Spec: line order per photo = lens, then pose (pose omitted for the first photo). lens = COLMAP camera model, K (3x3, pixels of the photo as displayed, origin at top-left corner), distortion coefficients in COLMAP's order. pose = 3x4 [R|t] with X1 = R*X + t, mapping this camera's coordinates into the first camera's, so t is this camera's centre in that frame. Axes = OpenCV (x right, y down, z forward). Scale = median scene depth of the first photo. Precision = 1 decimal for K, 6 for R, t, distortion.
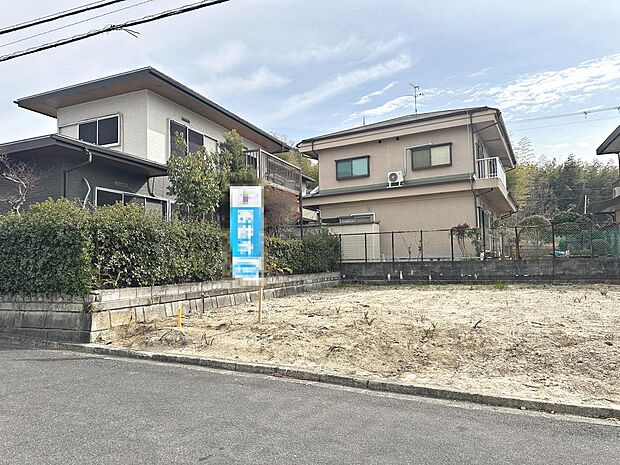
lens RADIAL K [[423.6, 0, 328.7], [0, 423.6, 241.1], [0, 0, 1]] dist [0.064141, -0.063812]
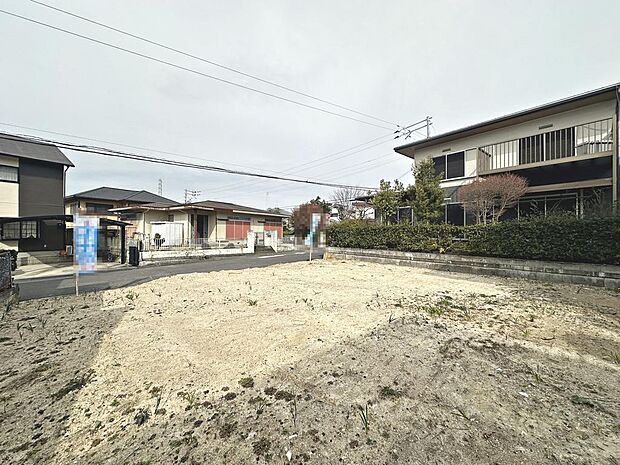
lens RADIAL K [[250.3, 0, 310.3], [0, 250.3, 232.0], [0, 0, 1]] dist [-0.001464, -0.000205]
pose [[-0.453480, 0.023441, -0.890958, 0.736270], [0.051180, 0.998689, 0.000226, -0.005916], [0.889796, -0.045496, -0.454085, 0.980769]]
